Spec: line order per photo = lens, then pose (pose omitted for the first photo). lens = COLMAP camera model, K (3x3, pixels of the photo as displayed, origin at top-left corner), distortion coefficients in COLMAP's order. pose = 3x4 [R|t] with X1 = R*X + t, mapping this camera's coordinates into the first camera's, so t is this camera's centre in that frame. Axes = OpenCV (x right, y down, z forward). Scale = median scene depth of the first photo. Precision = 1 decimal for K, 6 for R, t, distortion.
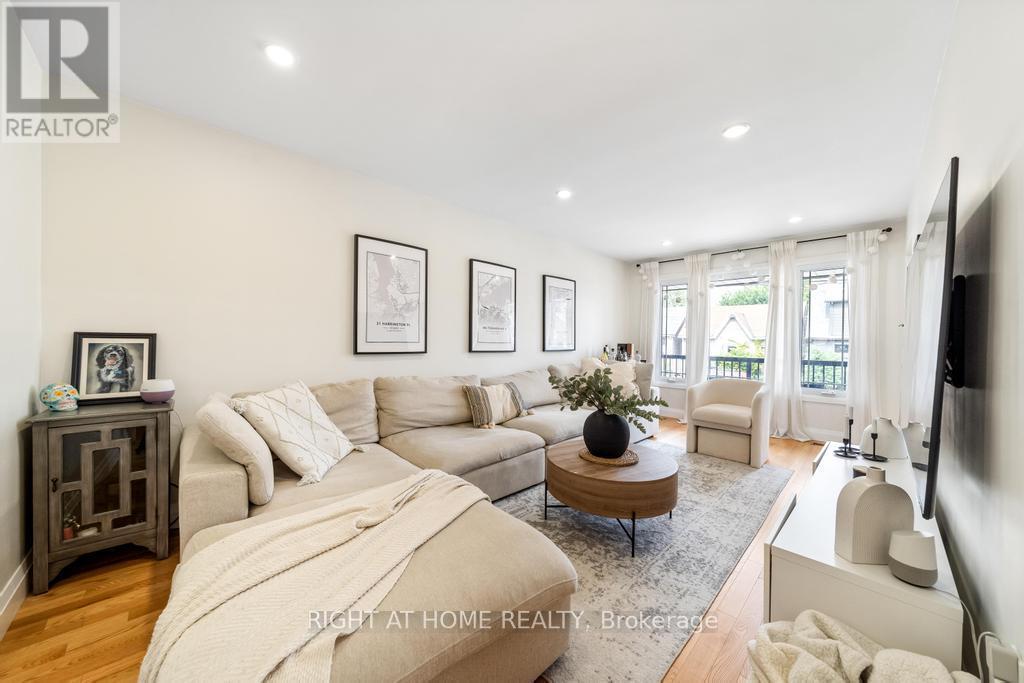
lens RADIAL K [[362.3, 0, 517.5], [0, 362.3, 340.2], [0, 0, 1]] dist [-0.006121, 0.000090]
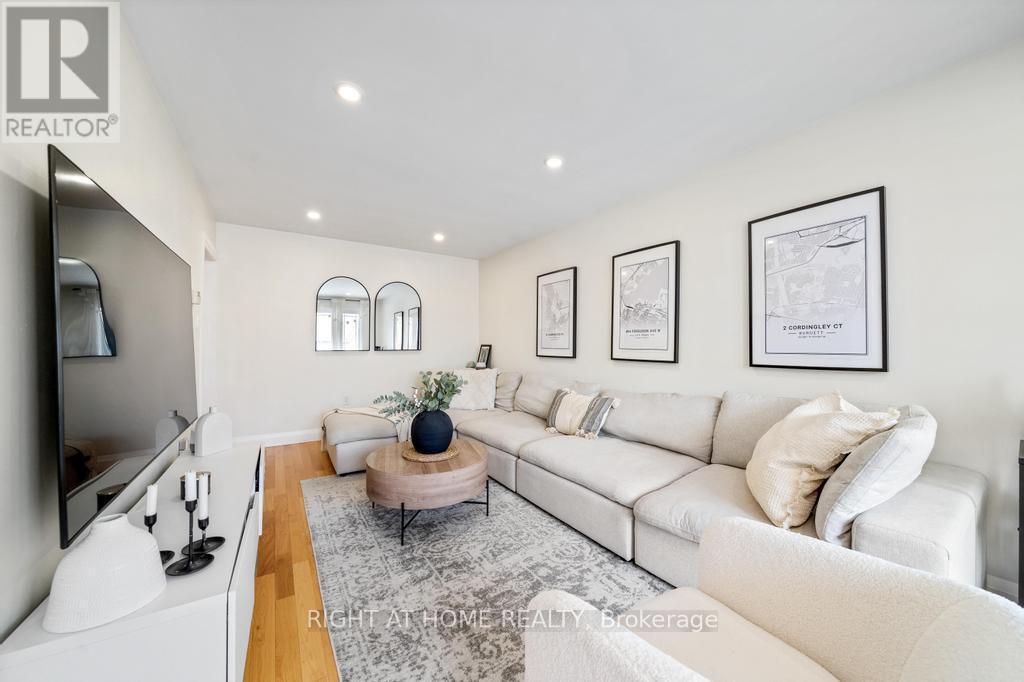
lens RADIAL K [[382.8, 0, 512.0], [0, 382.8, 341.0], [0, 0, 1]] dist [-0.000522, 0.000024]
pose [[-0.232724, -0.027935, -0.972142, 0.968438], [-0.008424, 0.999608, -0.026707, 0.015185], [0.972506, 0.001974, -0.232868, 1.116049]]
